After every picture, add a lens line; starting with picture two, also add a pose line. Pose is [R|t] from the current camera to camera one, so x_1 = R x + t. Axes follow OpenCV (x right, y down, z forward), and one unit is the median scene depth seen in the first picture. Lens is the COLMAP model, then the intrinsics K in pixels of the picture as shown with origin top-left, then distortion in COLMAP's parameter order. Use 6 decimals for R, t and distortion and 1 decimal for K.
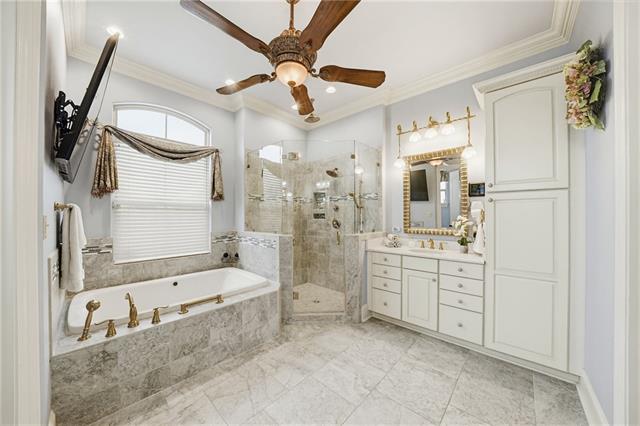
lens RADIAL K [[225.0, 0, 320.5], [0, 225.0, 214.5], [0, 0, 1]] dist [-0.018402, 0.000182]
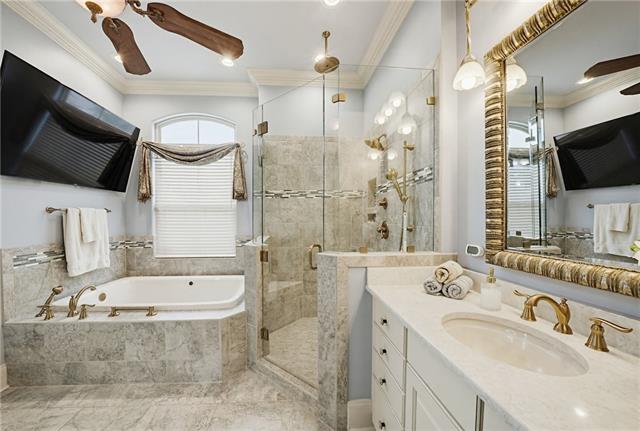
lens RADIAL K [[236.0, 0, 318.8], [0, 236.0, 222.5], [0, 0, 1]] dist [-0.017570, 0.000650]
pose [[0.722251, 0.012972, -0.691509, 0.582173], [0.003640, 0.999739, 0.022556, 0.009556], [0.691621, -0.018808, 0.722016, 0.708047]]
